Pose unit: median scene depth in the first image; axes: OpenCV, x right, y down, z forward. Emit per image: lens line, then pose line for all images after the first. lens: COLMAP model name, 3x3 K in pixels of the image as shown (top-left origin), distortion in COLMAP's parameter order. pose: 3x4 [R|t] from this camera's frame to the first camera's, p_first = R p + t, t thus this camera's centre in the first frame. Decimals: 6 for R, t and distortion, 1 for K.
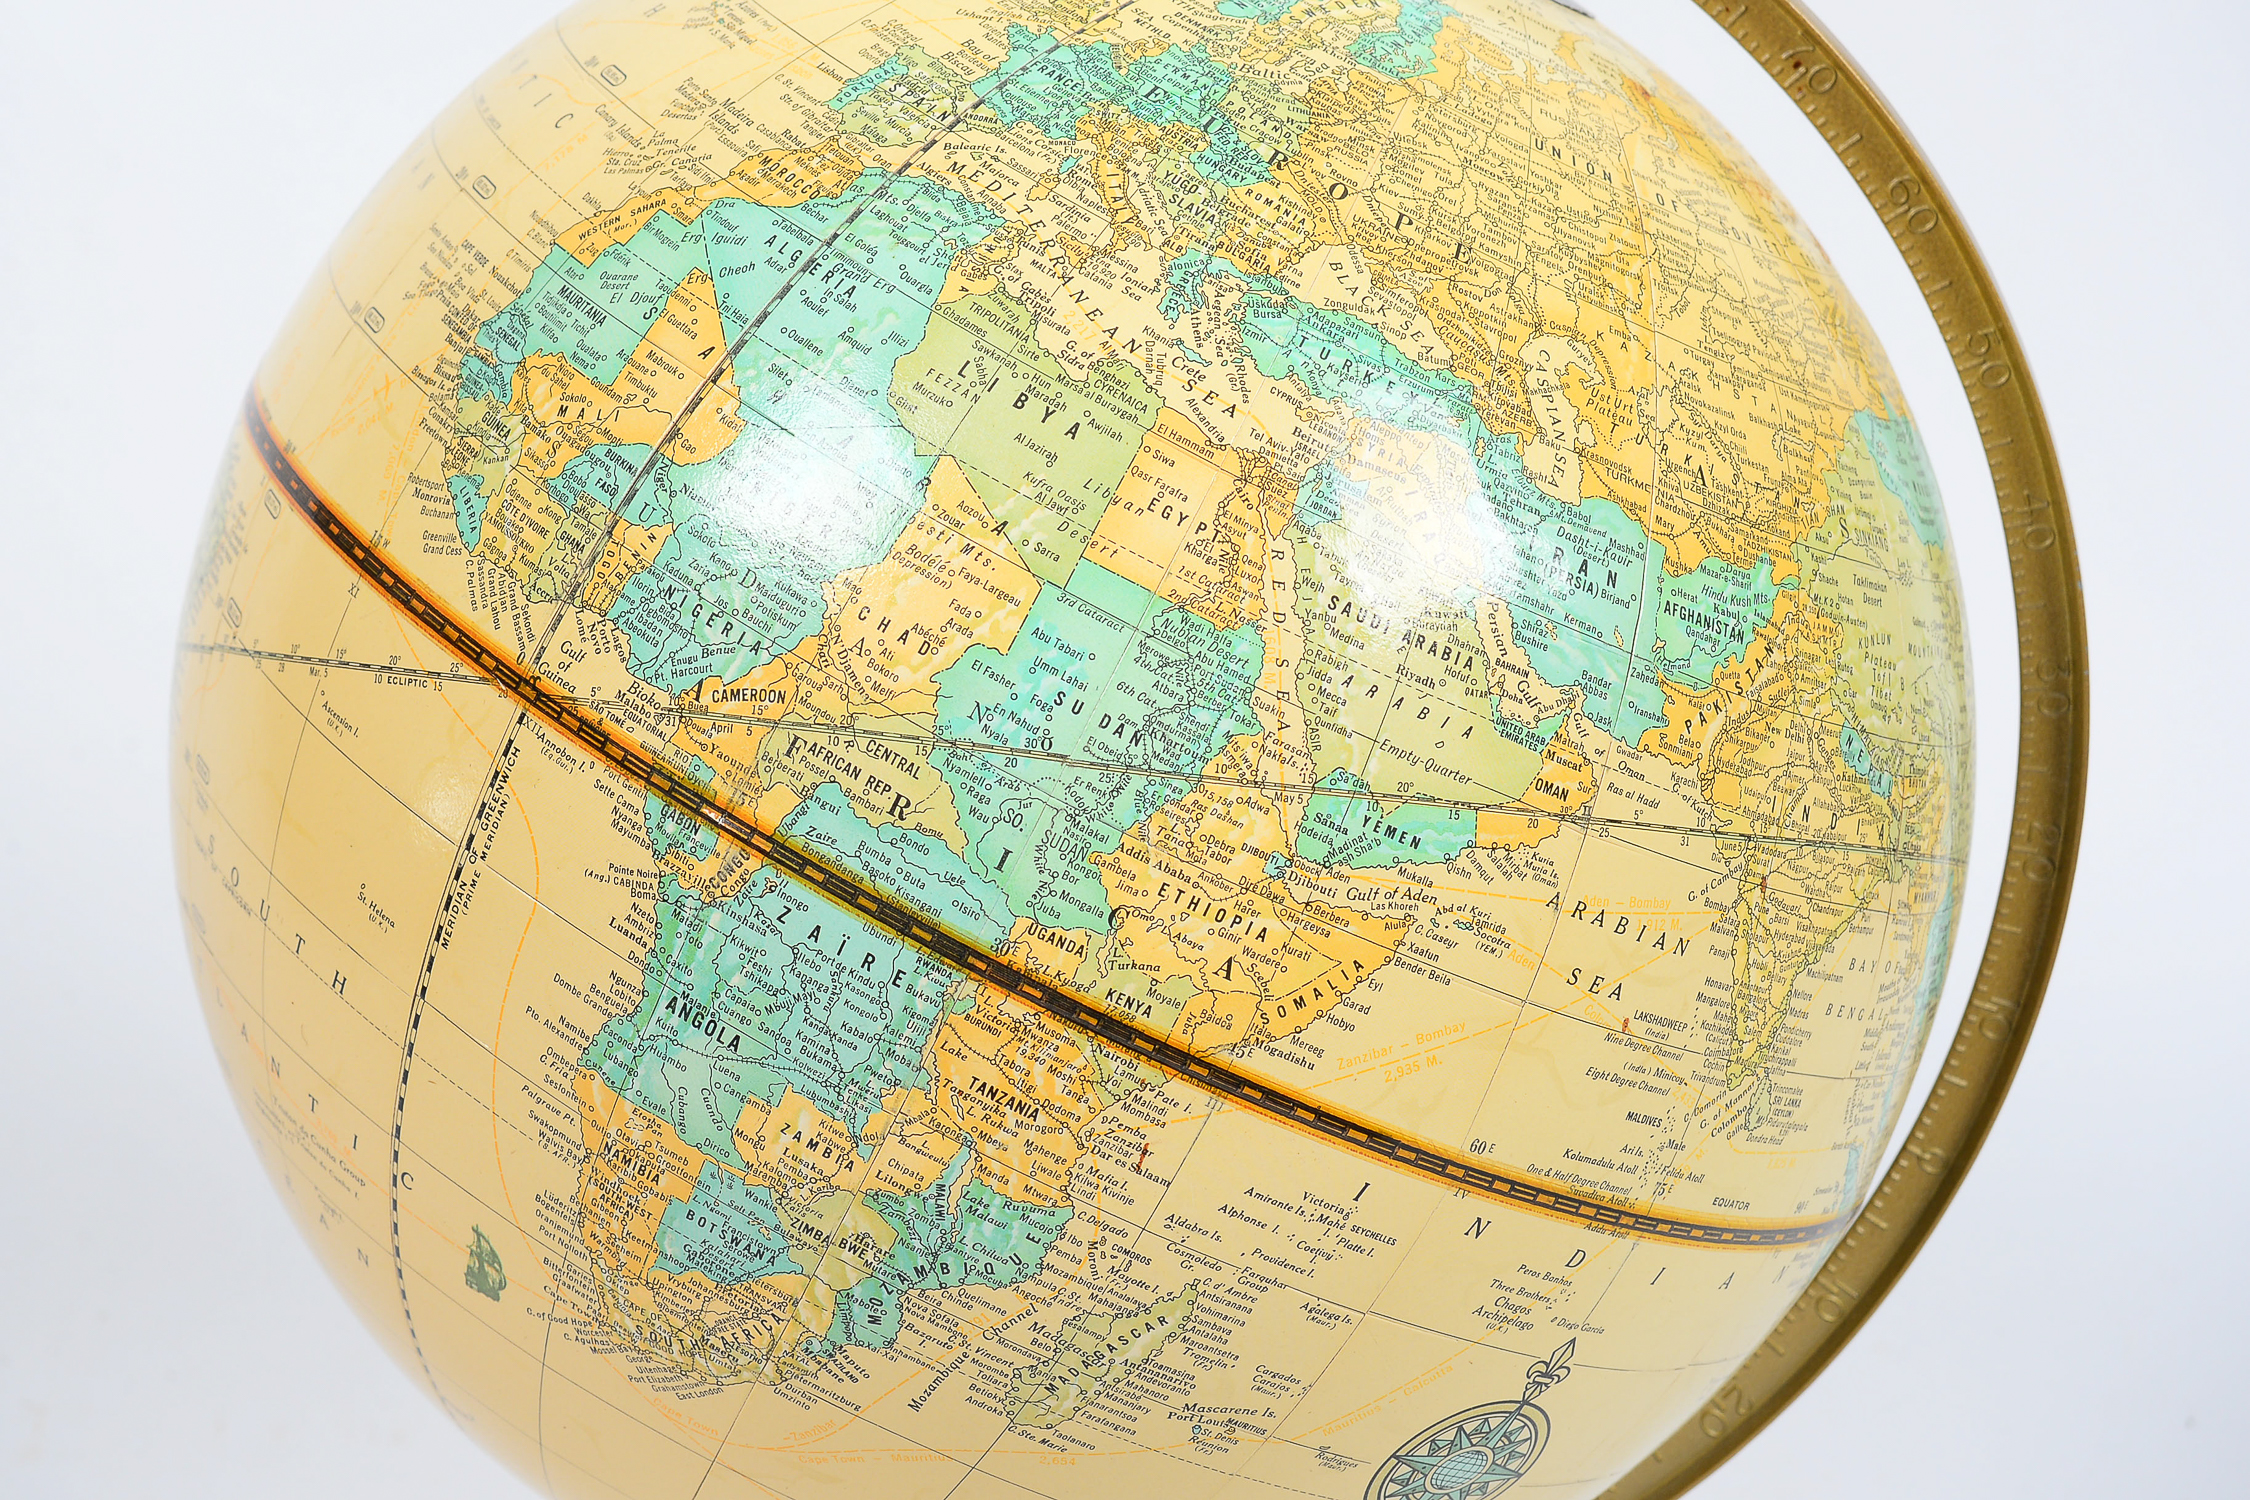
lens RADIAL K [[4994.2, 0, 1027.9], [0, 4994.2, 686.8], [0, 0, 1]] dist [0.053478, -0.010442]
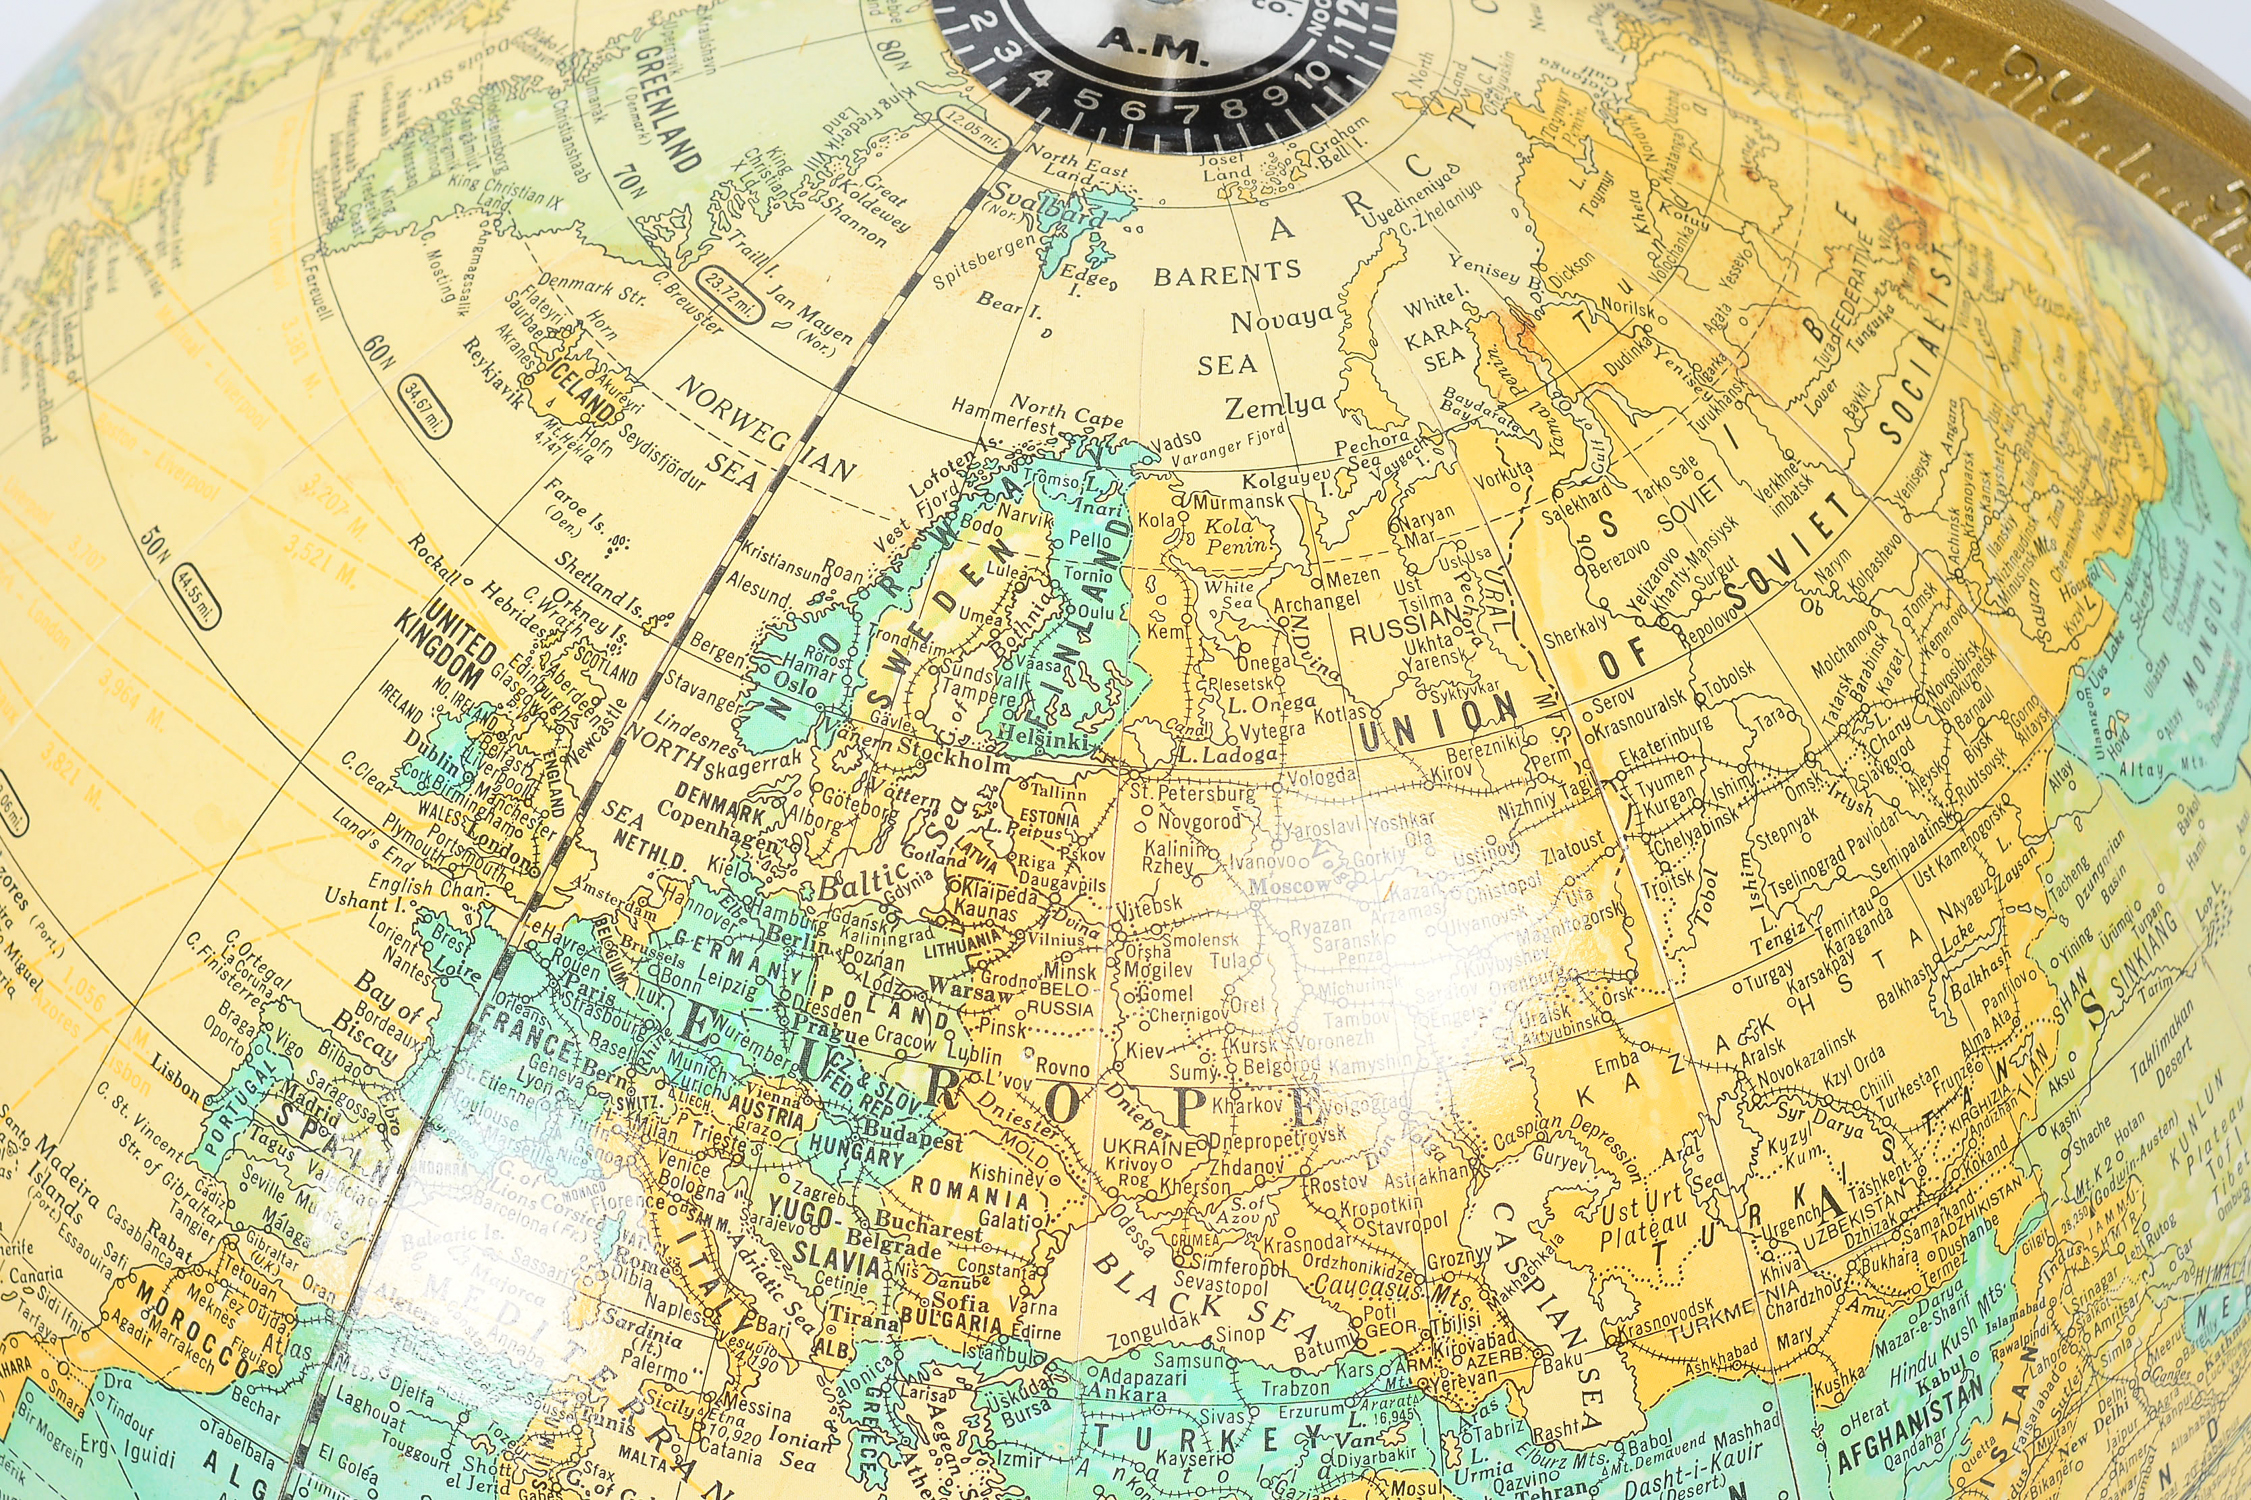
lens RADIAL K [[5213.9, 0, 1125.5], [0, 5213.9, 750.0], [0, 0, 1]] dist [0.048942, 0.721305]
pose [[0.924980, -0.304853, -0.226883, 0.215496], [0.380015, 0.741985, 0.552311, -0.453450], [-0.000030, -0.597096, 0.802170, 0.551298]]
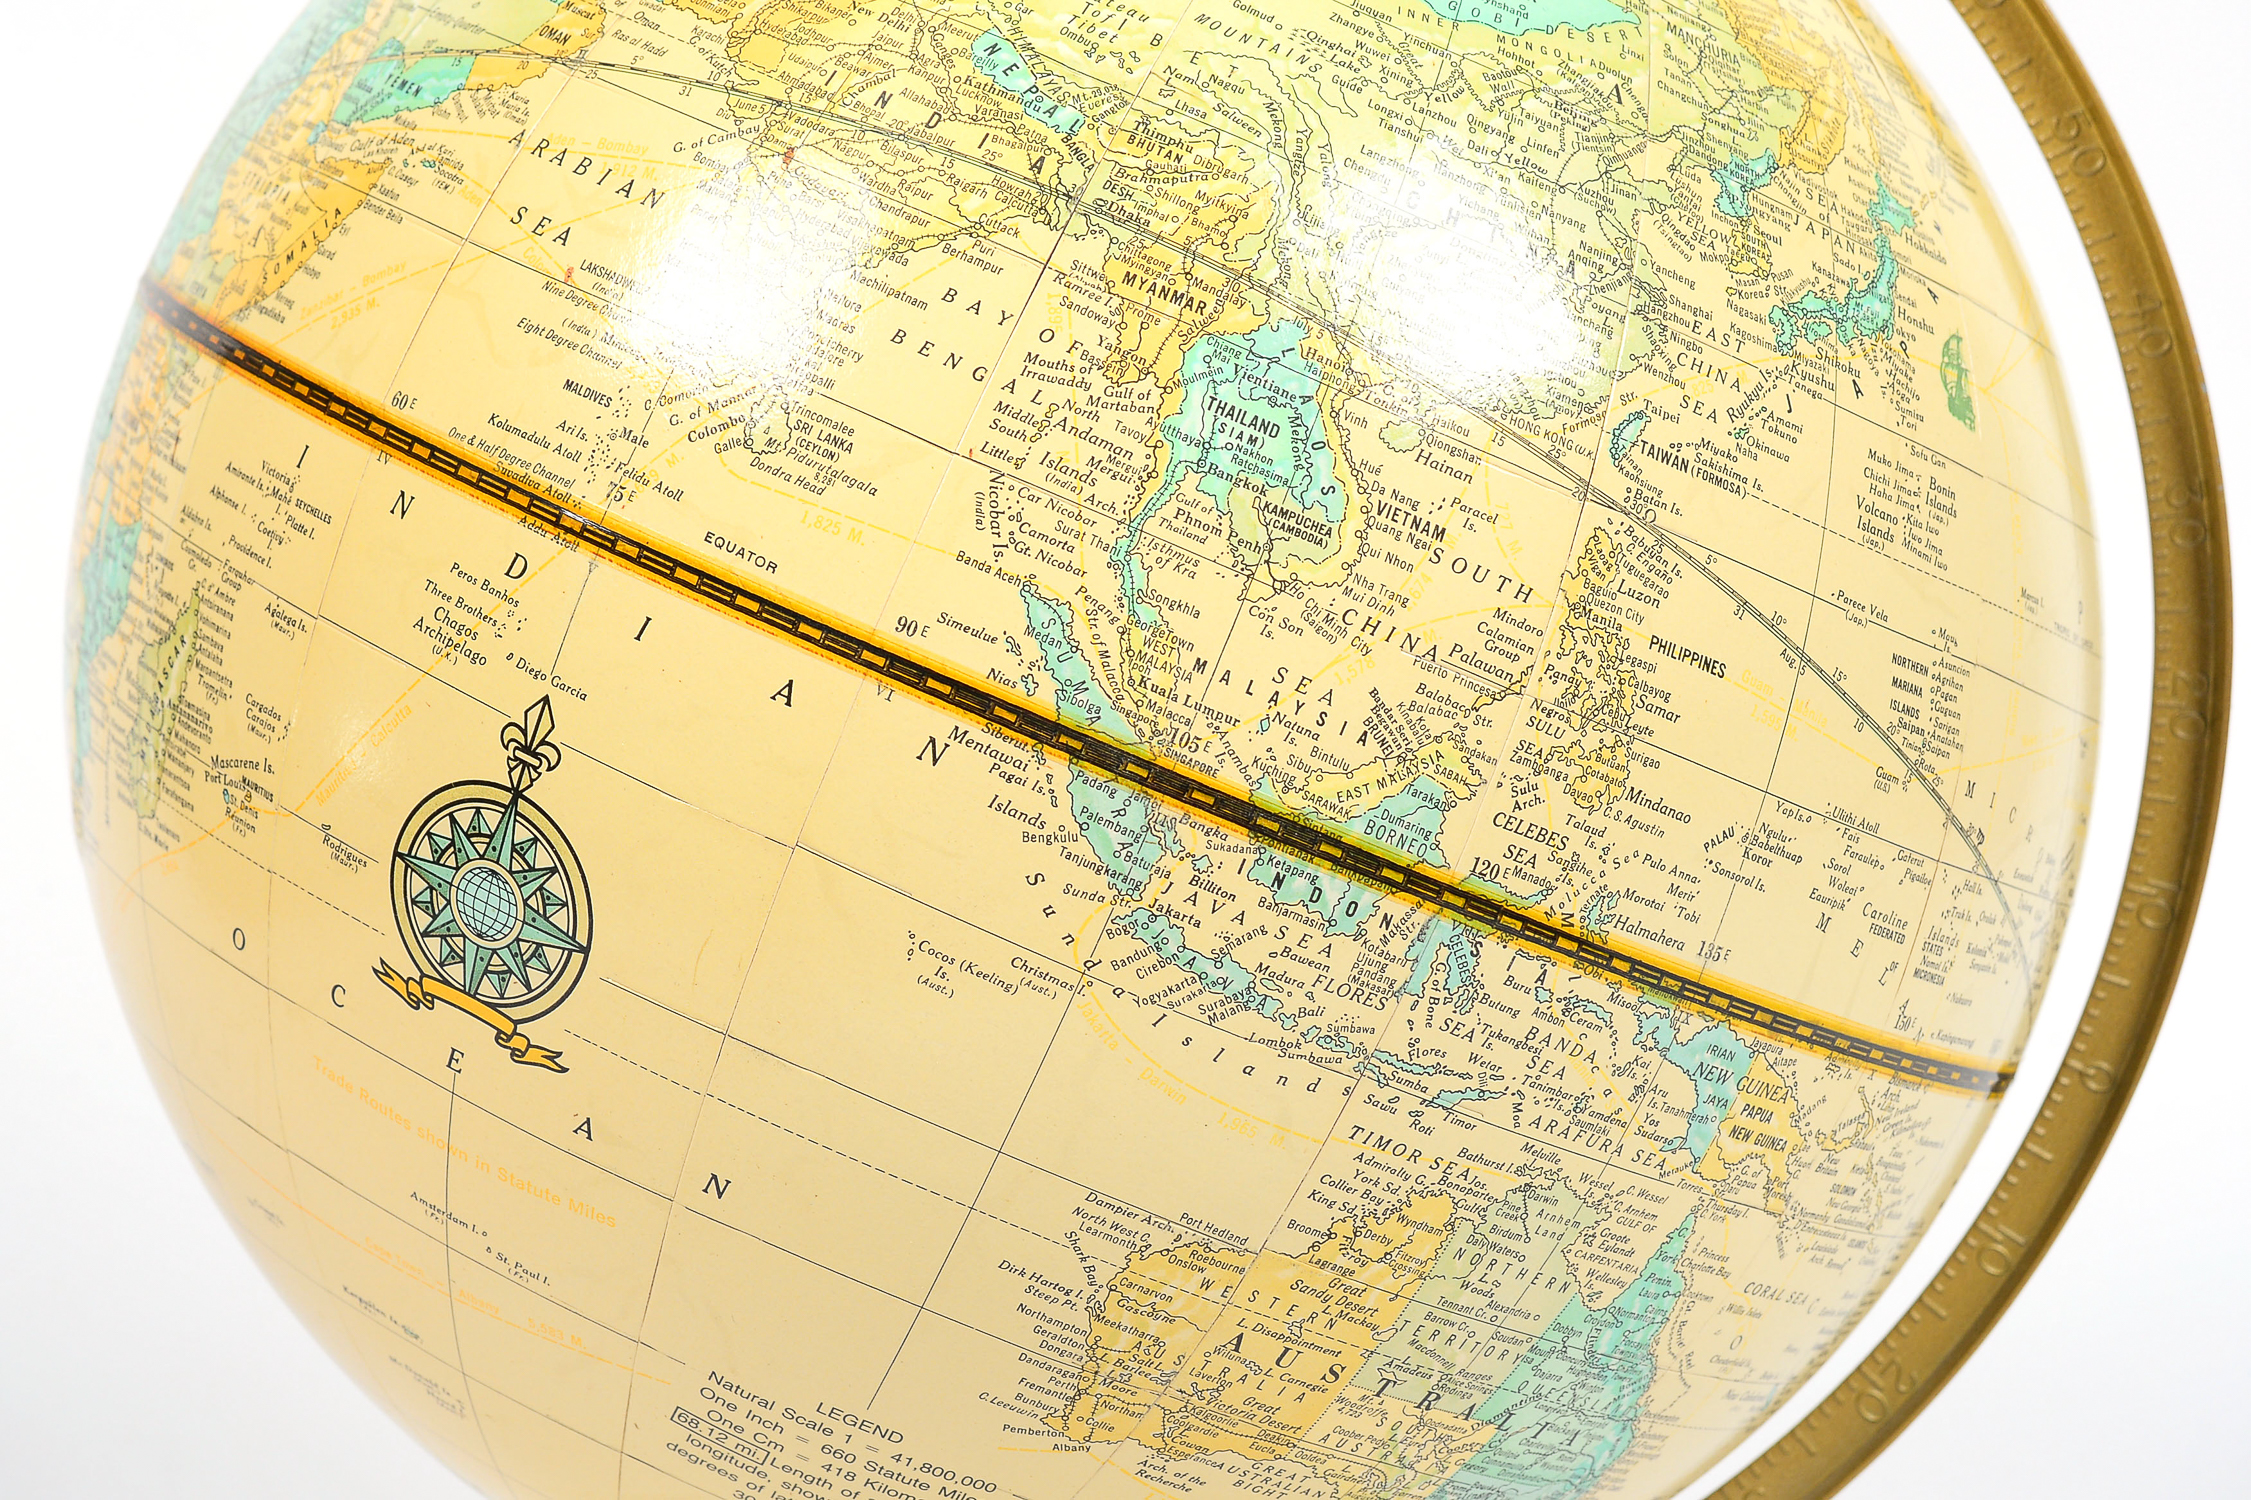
lens RADIAL K [[5213.9, 0, 1125.5], [0, 5213.9, 750.0], [0, 0, 1]] dist [0.048942, 0.721305]
pose [[0.533677, -0.193319, -0.823296, 0.901481], [-0.352616, 0.833992, -0.424404, 0.487113], [0.768668, 0.516802, 0.376915, 0.774008]]
